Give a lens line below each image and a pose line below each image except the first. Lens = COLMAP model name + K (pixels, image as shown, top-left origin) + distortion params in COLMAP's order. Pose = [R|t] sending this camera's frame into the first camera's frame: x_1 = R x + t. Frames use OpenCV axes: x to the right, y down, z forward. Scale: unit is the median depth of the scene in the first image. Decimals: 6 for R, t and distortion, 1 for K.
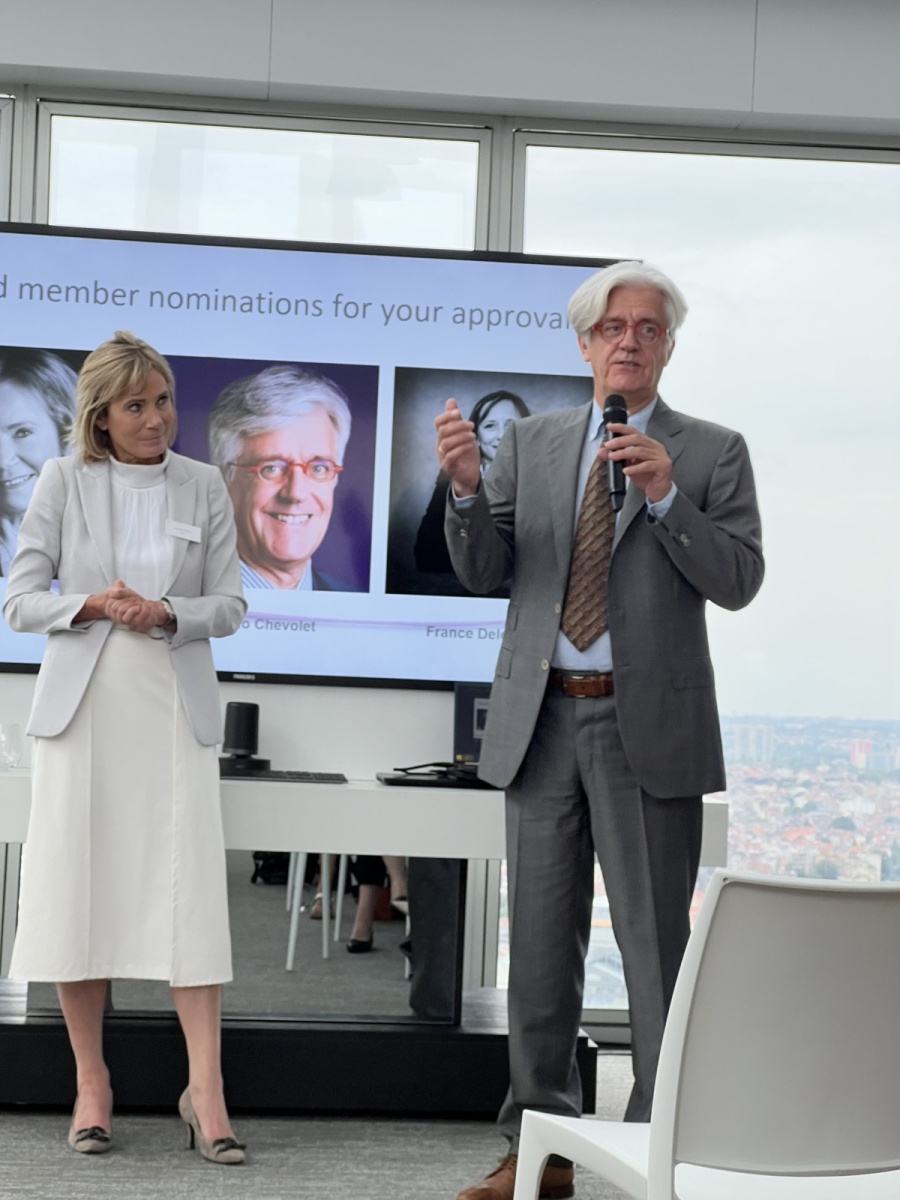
lens RADIAL K [[2646.3, 0, 458.1], [0, 2646.3, 606.7], [0, 0, 1]] dist [0.104789, 0.000000]
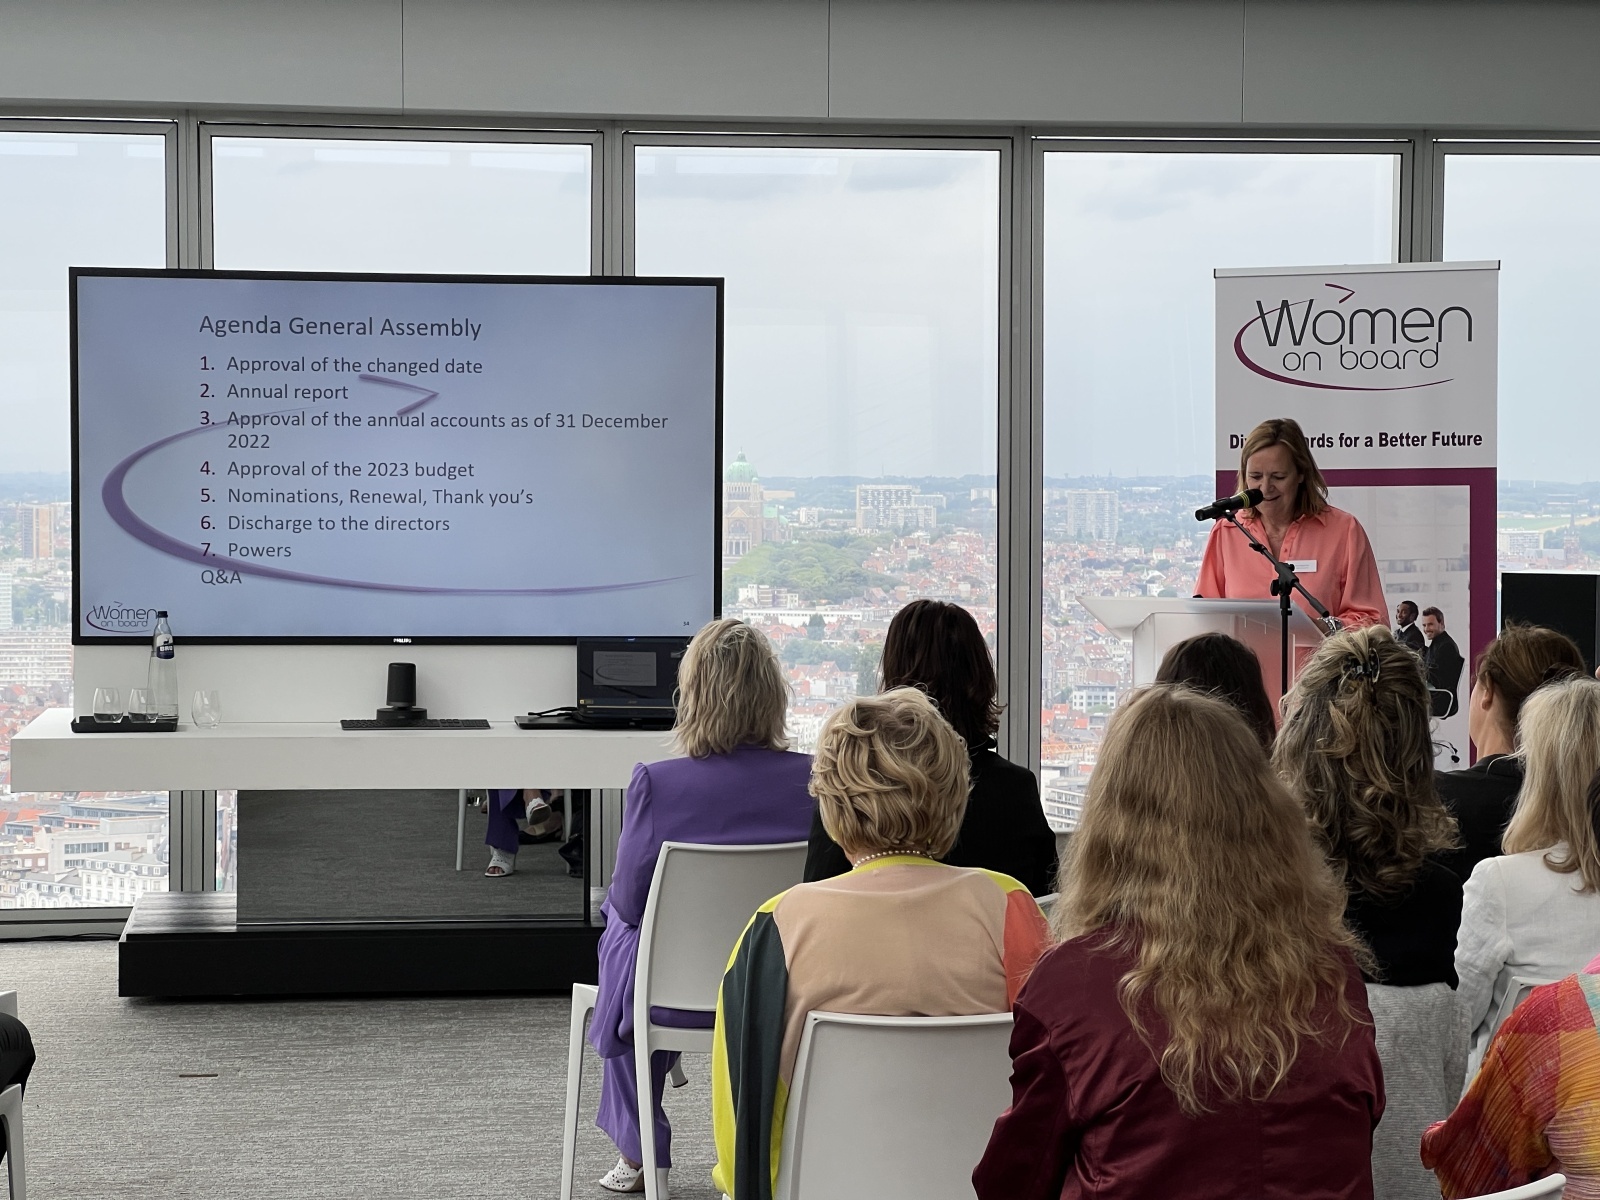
lens RADIAL K [[3544.8, 0, 789.4], [0, 3544.8, 608.9], [0, 0, 1]] dist [0.222924, 0.000000]
pose [[0.999129, -0.034684, 0.023218, 0.059537], [0.032827, 0.996560, 0.076099, -0.107728], [-0.025778, -0.075271, 0.996830, -0.633055]]
